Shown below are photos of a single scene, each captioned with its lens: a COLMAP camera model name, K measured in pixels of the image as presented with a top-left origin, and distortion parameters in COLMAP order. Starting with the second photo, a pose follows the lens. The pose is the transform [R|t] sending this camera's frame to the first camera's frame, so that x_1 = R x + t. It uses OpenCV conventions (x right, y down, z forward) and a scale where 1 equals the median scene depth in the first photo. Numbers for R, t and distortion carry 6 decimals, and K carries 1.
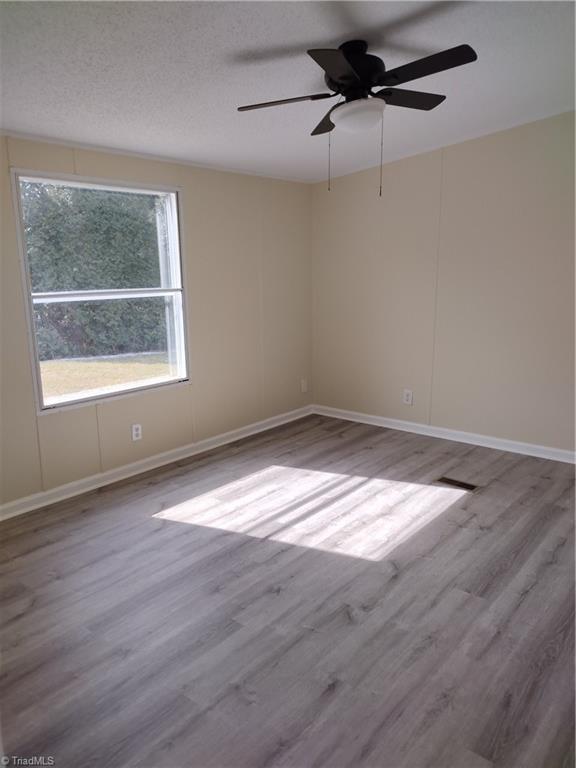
lens RADIAL K [[579.9, 0, 278.5], [0, 579.9, 385.7], [0, 0, 1]] dist [0.079830, -0.106877]
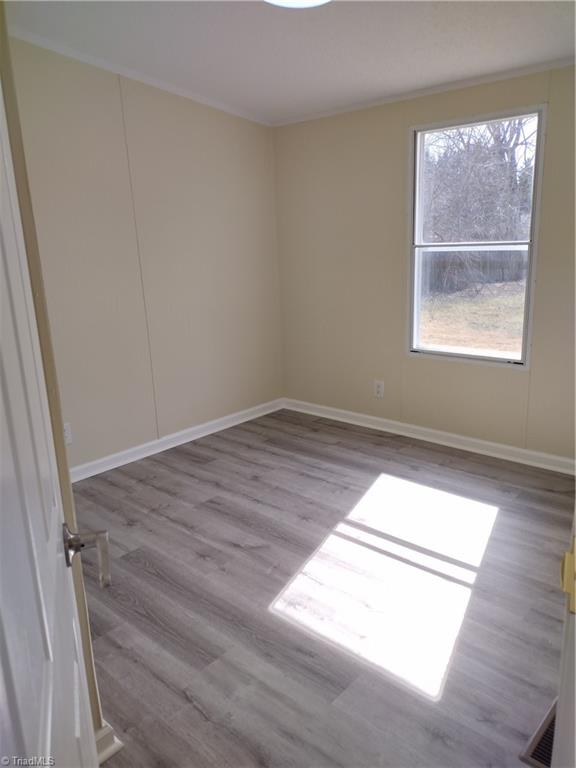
lens RADIAL K [[579.9, 0, 278.5], [0, 579.9, 385.7], [0, 0, 1]] dist [0.079830, -0.106877]
pose [[-0.033237, 0.283957, -0.958261, 0.664504], [-0.146278, 0.947084, 0.285719, -0.172530], [0.988685, 0.149669, 0.010059, 0.751431]]
